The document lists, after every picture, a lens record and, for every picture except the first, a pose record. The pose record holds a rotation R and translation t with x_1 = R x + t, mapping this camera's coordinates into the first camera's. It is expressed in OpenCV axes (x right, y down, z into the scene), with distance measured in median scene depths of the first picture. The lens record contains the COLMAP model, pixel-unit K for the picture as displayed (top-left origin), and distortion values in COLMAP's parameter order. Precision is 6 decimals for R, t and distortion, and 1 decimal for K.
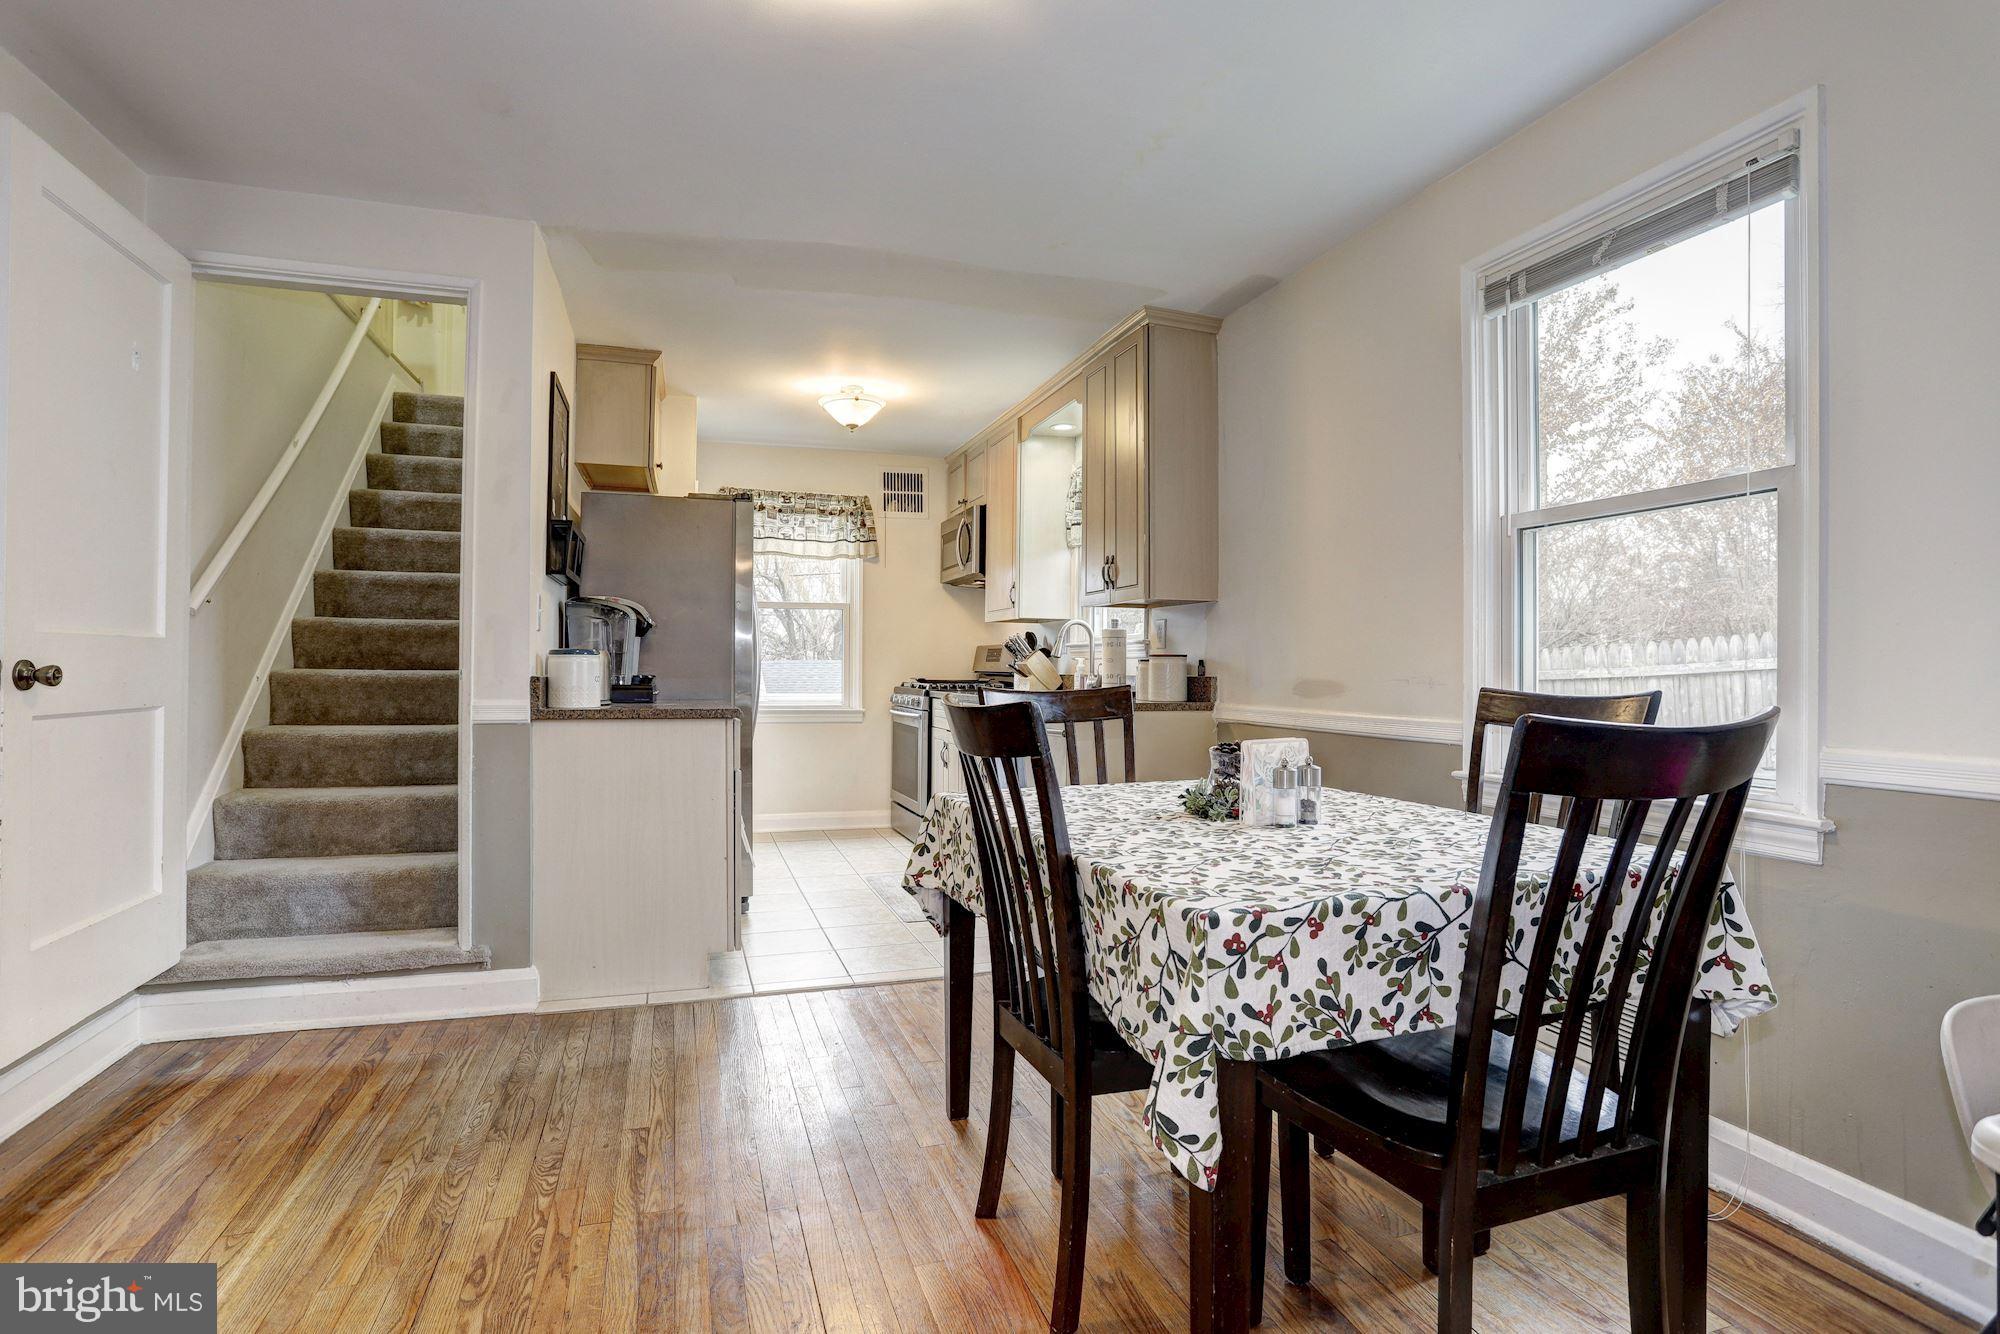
lens RADIAL K [[982.1, 0, 989.7], [0, 982.1, 665.6], [0, 0, 1]] dist [-0.071921, 0.038189]
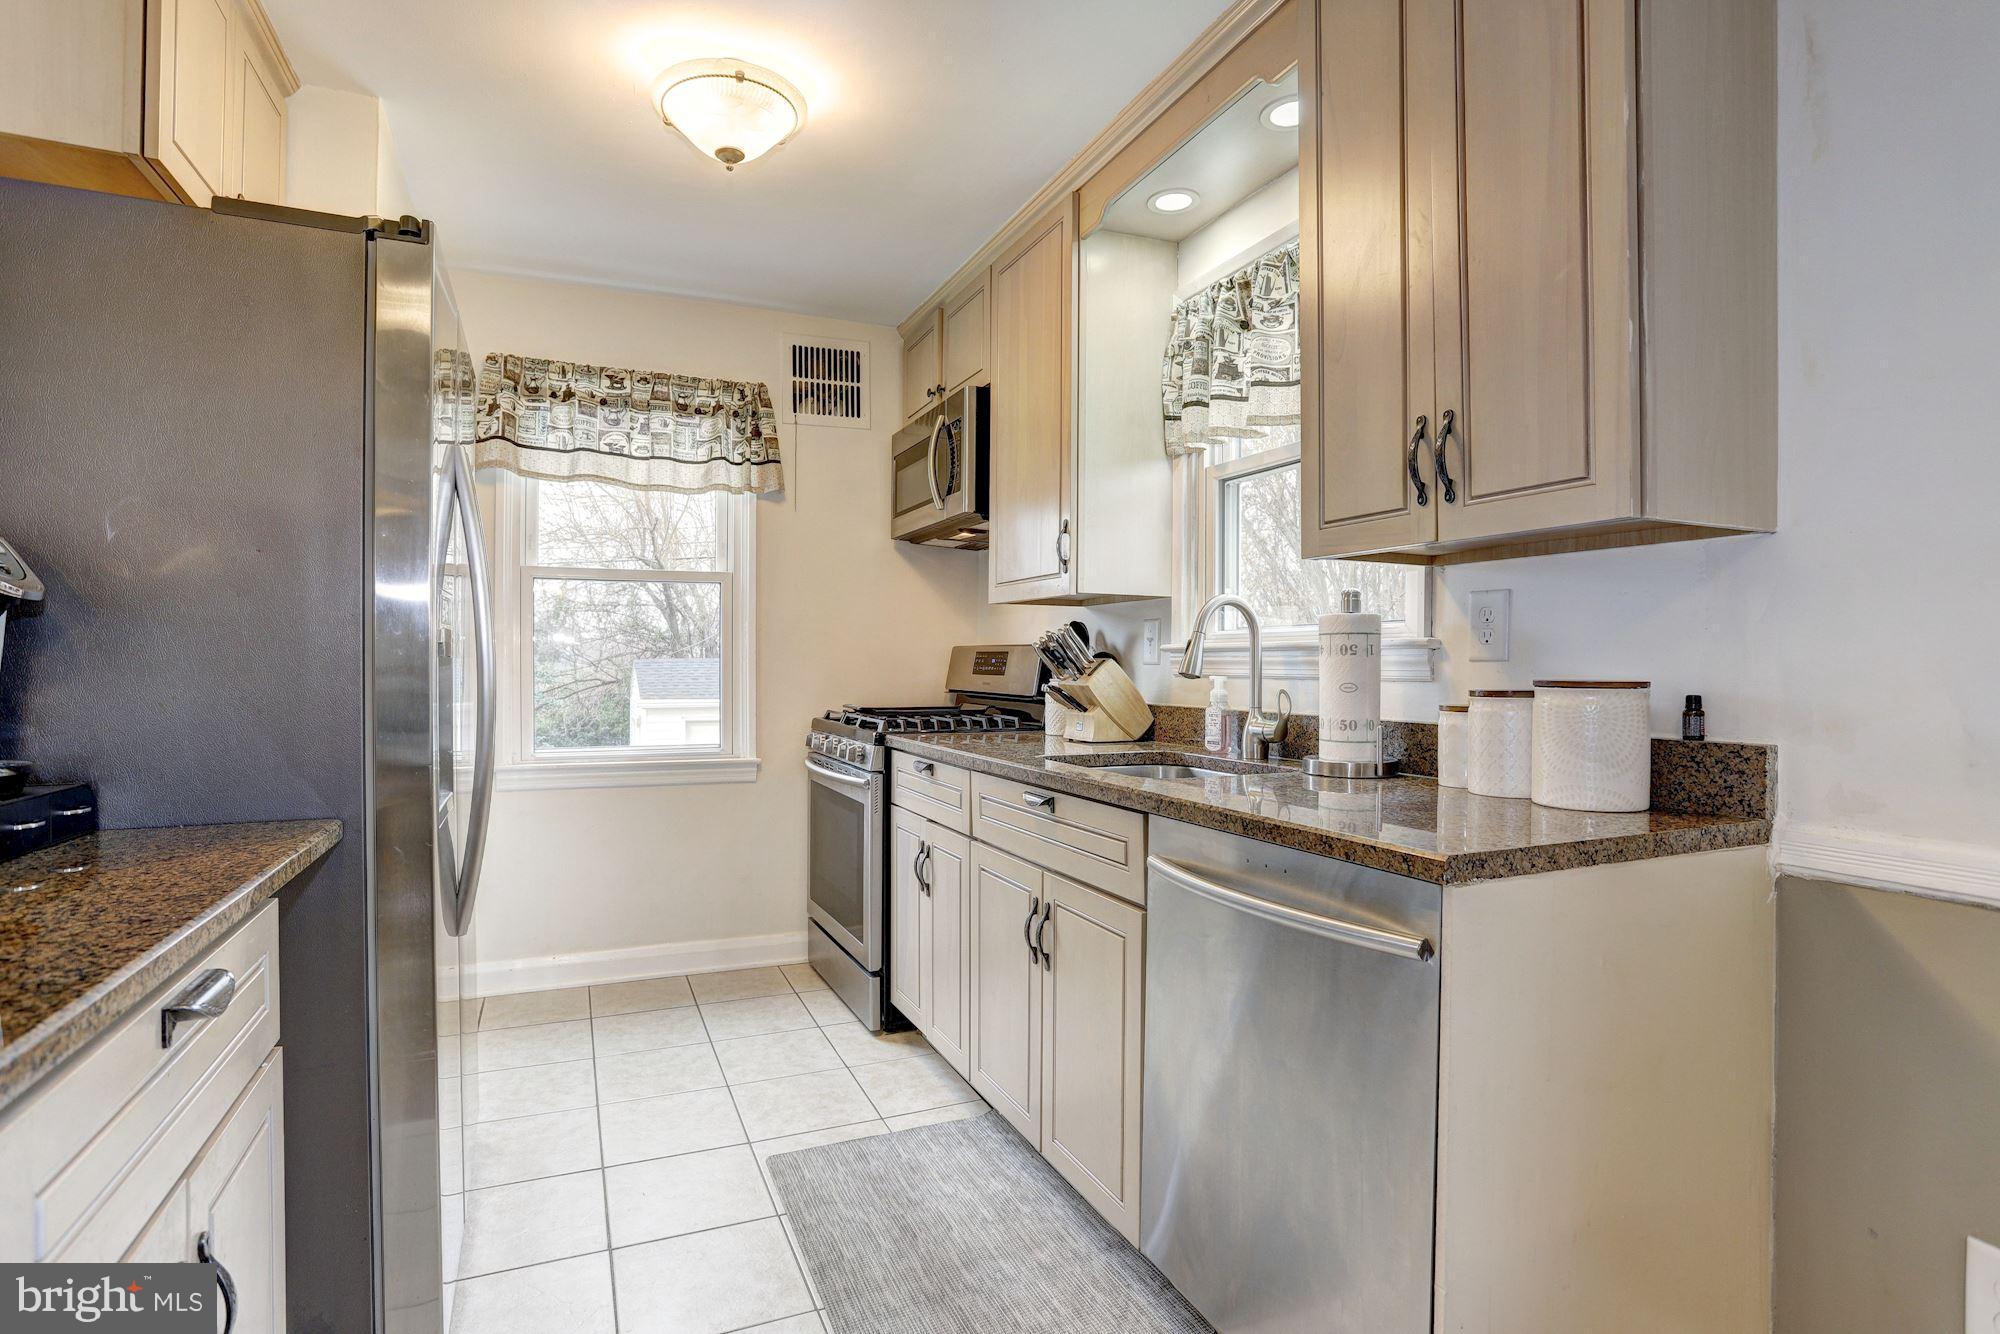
lens RADIAL K [[982.1, 0, 989.7], [0, 982.1, 665.6], [0, 0, 1]] dist [-0.071921, 0.038189]
pose [[0.994744, -0.004246, 0.102303, -0.055541], [0.003548, 0.999969, 0.007006, -0.013551], [-0.102329, -0.006606, 0.994729, 0.442818]]
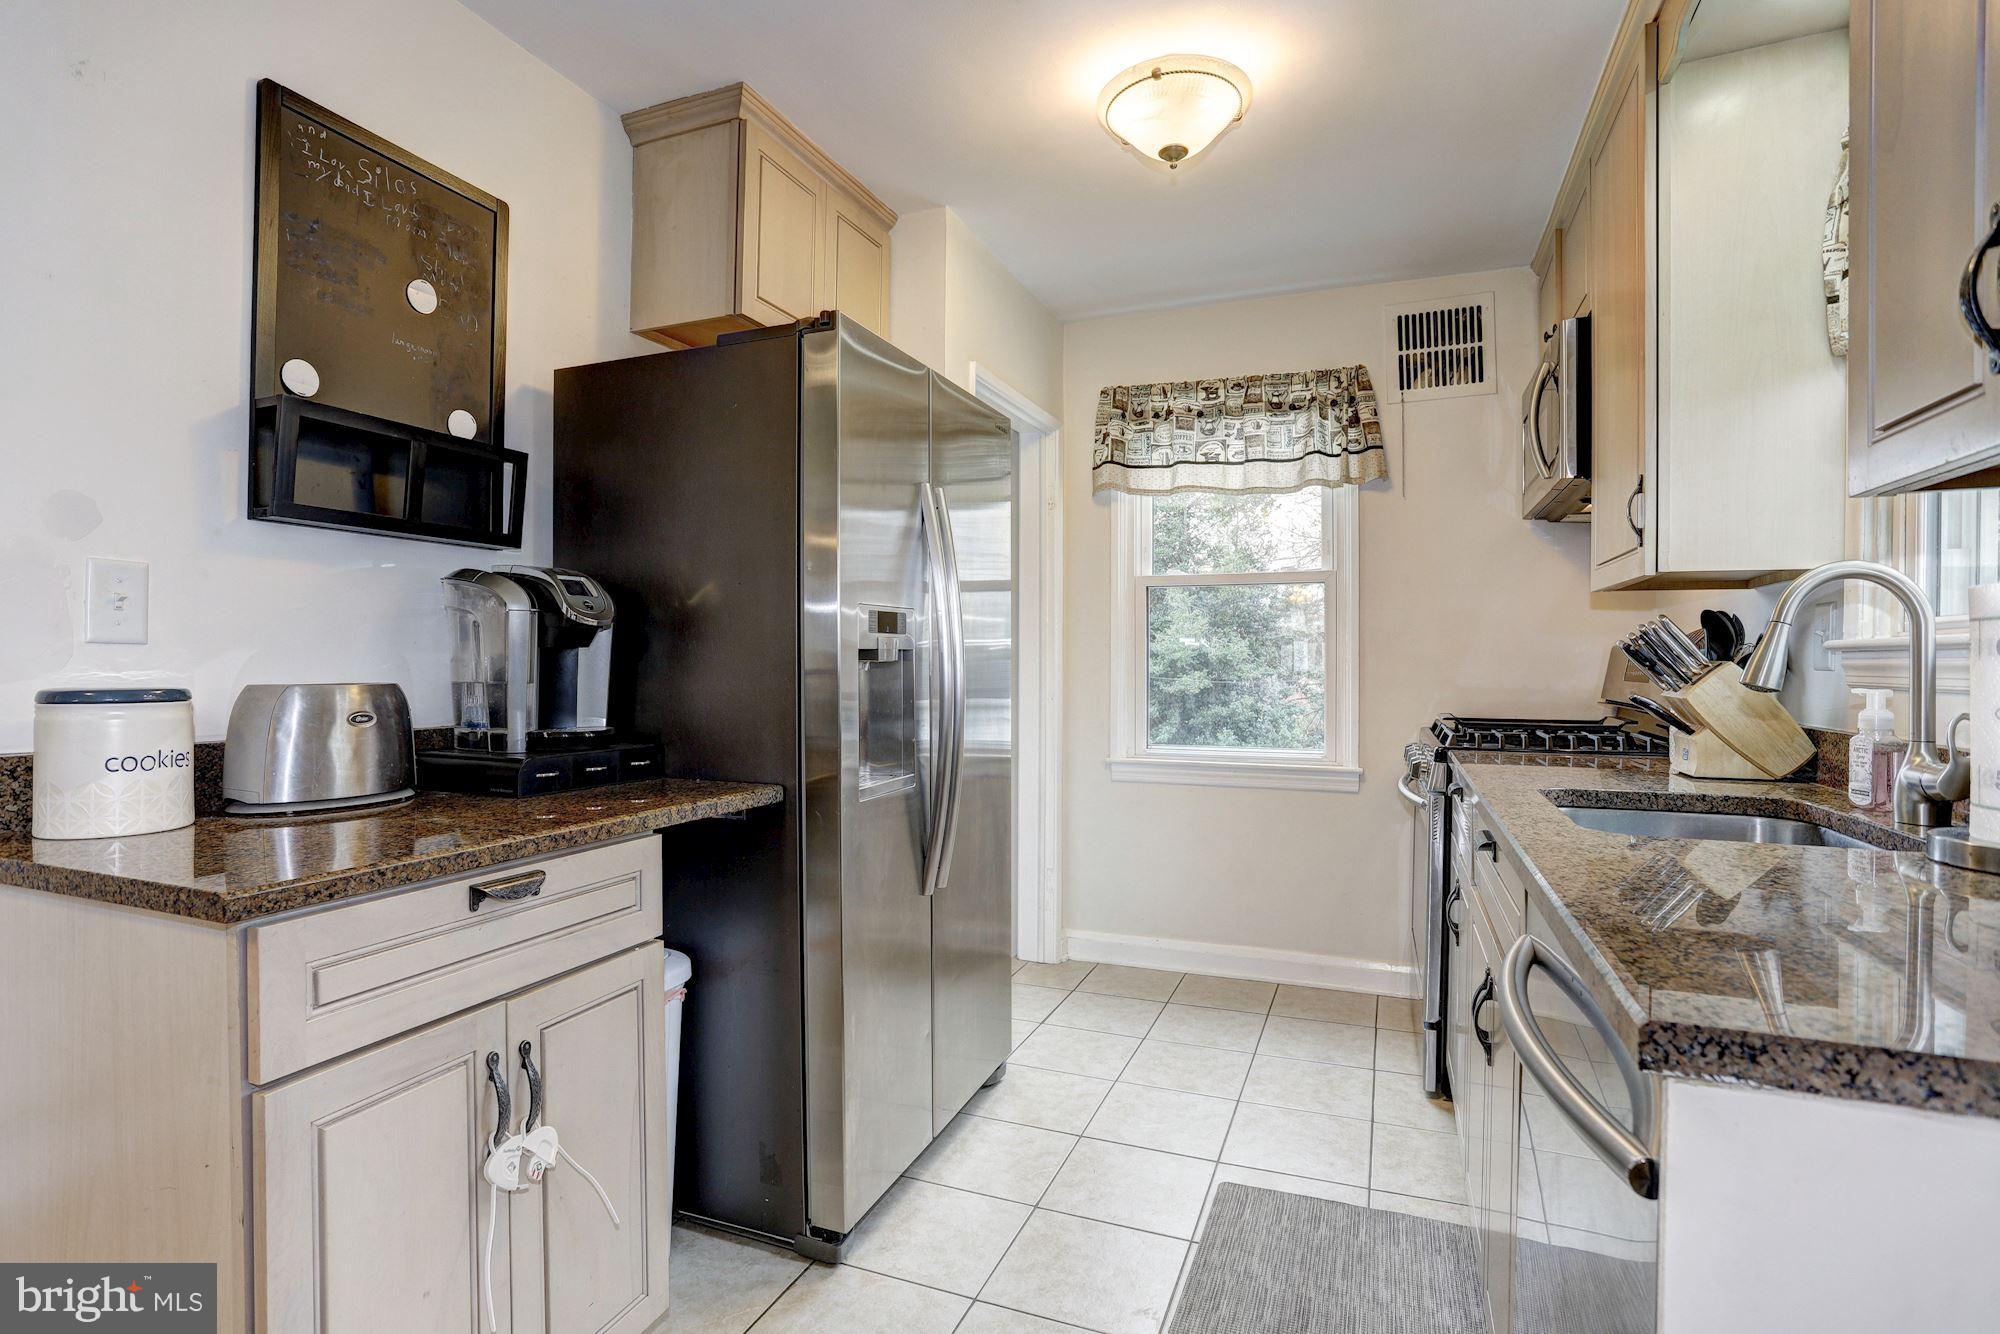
lens RADIAL K [[982.1, 0, 989.7], [0, 982.1, 665.6], [0, 0, 1]] dist [-0.071921, 0.038189]
pose [[0.768681, -0.000999, -0.639632, 0.056499], [0.002549, 0.999996, 0.001501, -0.013034], [0.639627, -0.002784, 0.768680, 0.491508]]
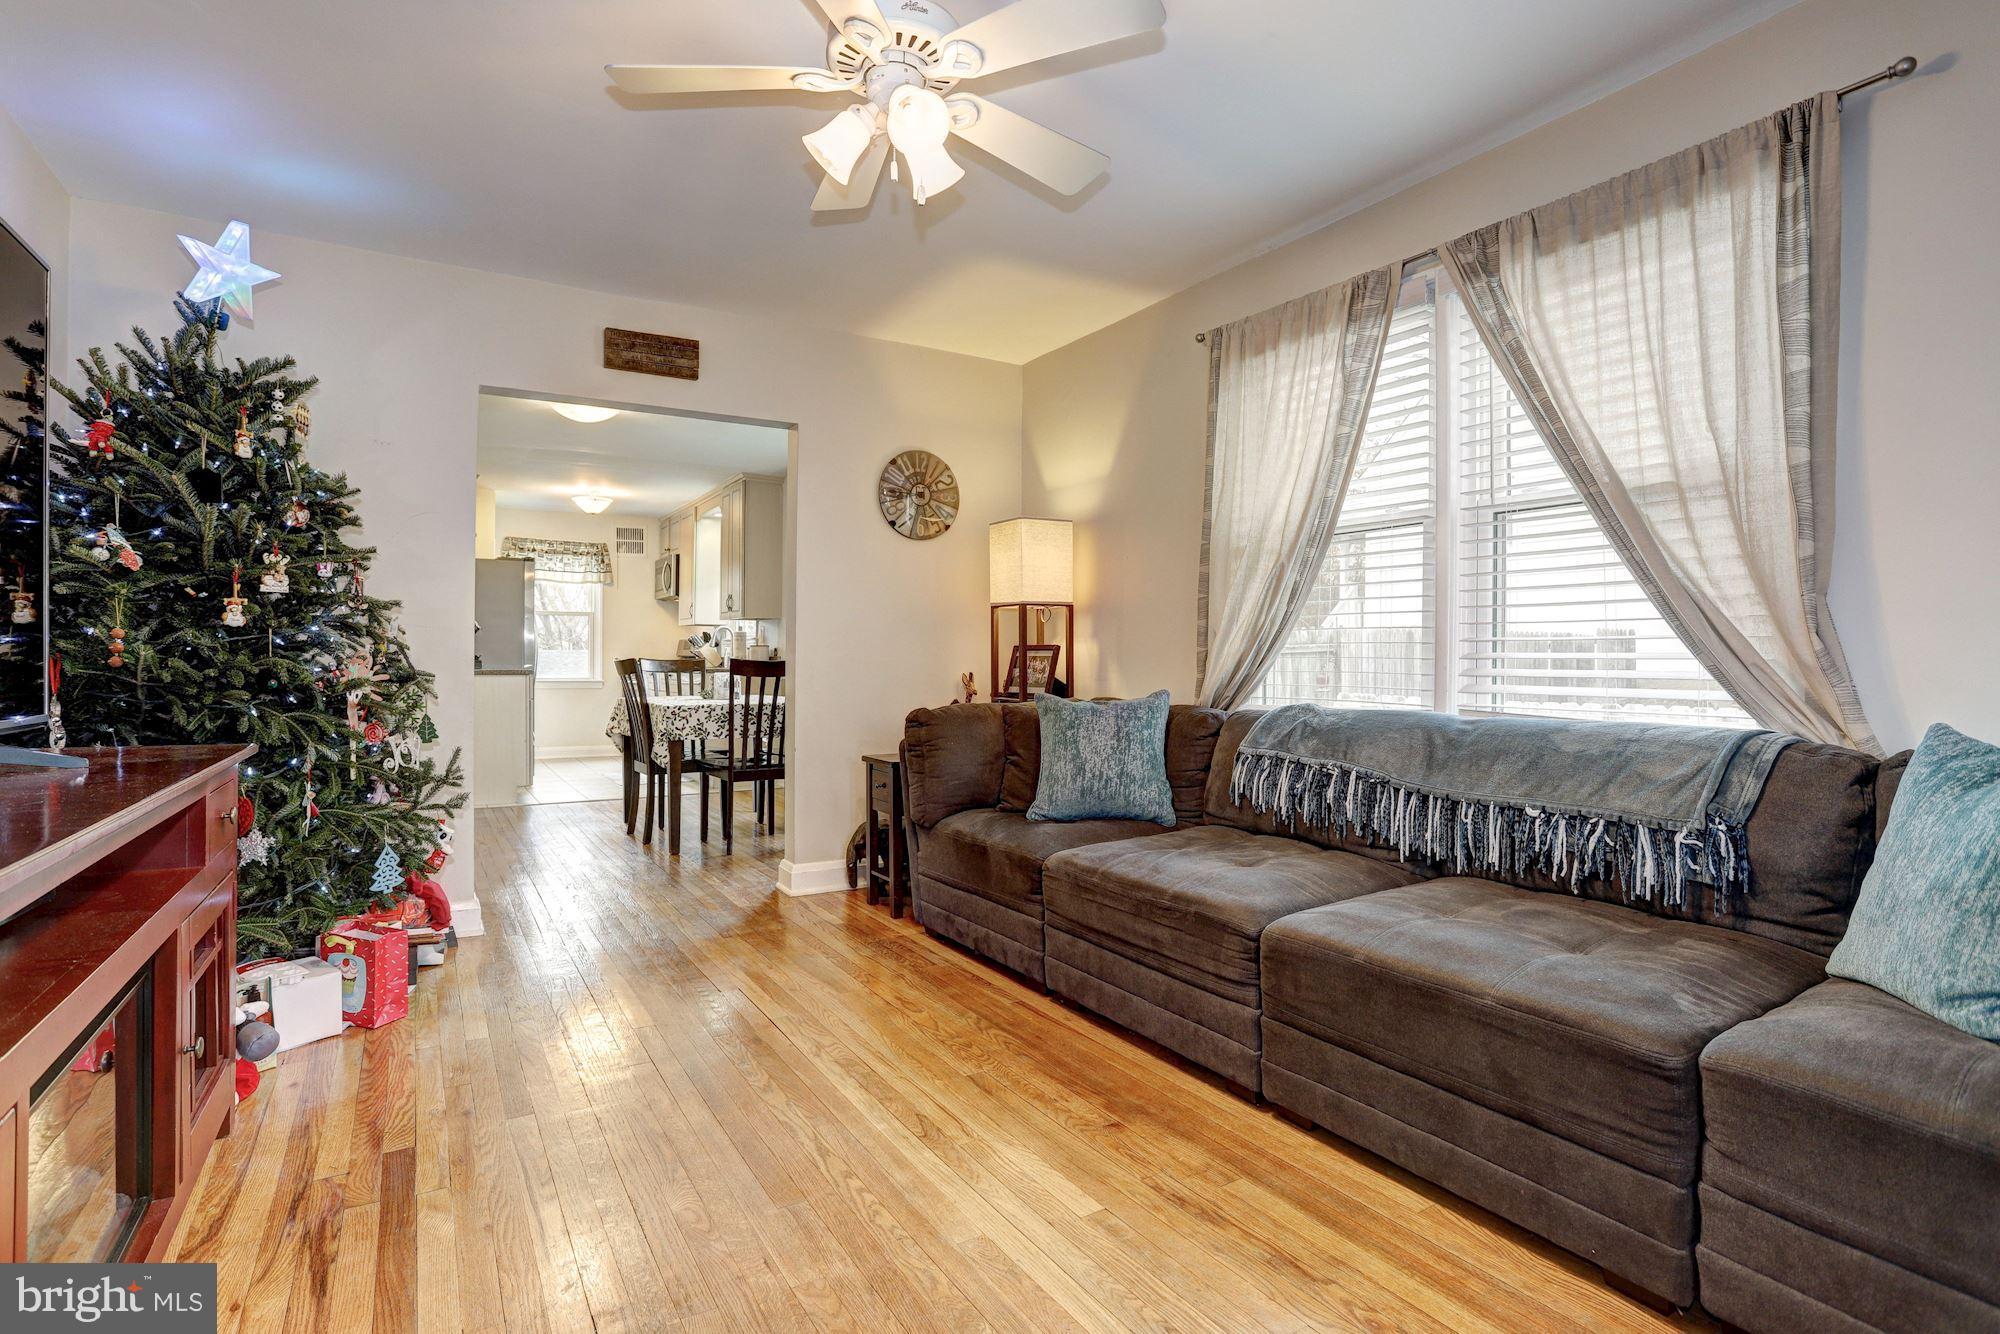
lens RADIAL K [[982.1, 0, 989.7], [0, 982.1, 665.6], [0, 0, 1]] dist [-0.071921, 0.038189]
pose [[0.973299, -0.000776, 0.229539, 0.119842], [-0.001144, 0.999965, 0.008234, 0.008227], [-0.229537, -0.008277, 0.973265, -0.671833]]
